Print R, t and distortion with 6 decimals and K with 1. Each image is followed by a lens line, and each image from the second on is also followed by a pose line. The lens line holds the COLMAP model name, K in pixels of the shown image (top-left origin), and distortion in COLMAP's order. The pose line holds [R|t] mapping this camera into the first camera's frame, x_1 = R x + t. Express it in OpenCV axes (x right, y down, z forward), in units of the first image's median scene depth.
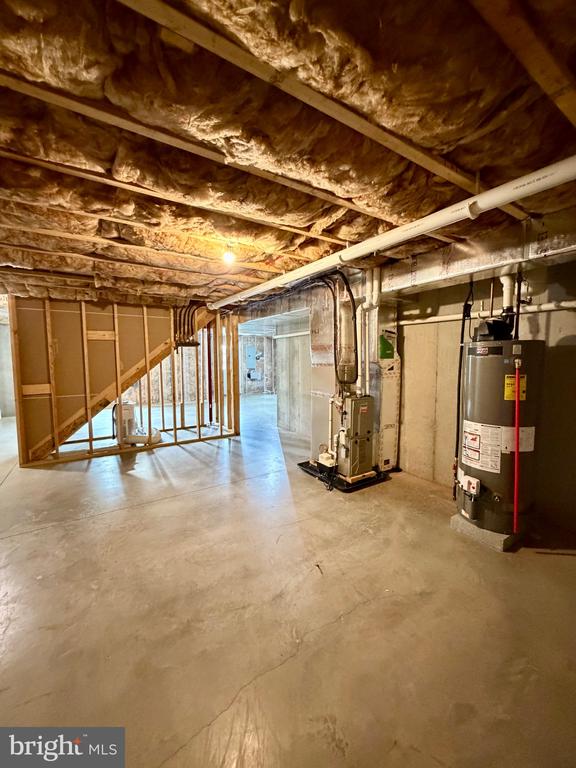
lens RADIAL K [[305.6, 0, 289.8], [0, 305.6, 381.8], [0, 0, 1]] dist [0.010640, -0.000438]
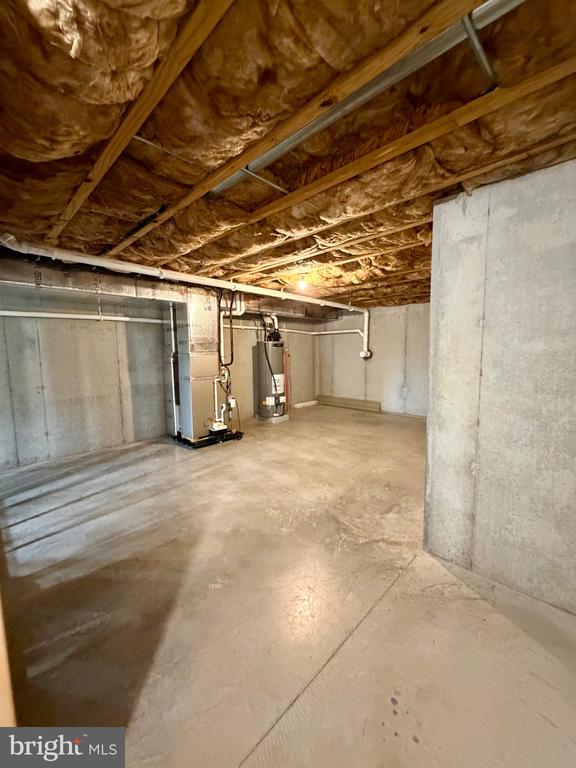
lens RADIAL K [[305.6, 0, 289.8], [0, 305.6, 381.8], [0, 0, 1]] dist [0.010640, -0.000438]
pose [[-0.240782, -0.091881, 0.966220, -1.540671], [0.082053, 0.990018, 0.114591, -0.072725], [-0.967105, 0.106873, -0.230839, 1.278694]]
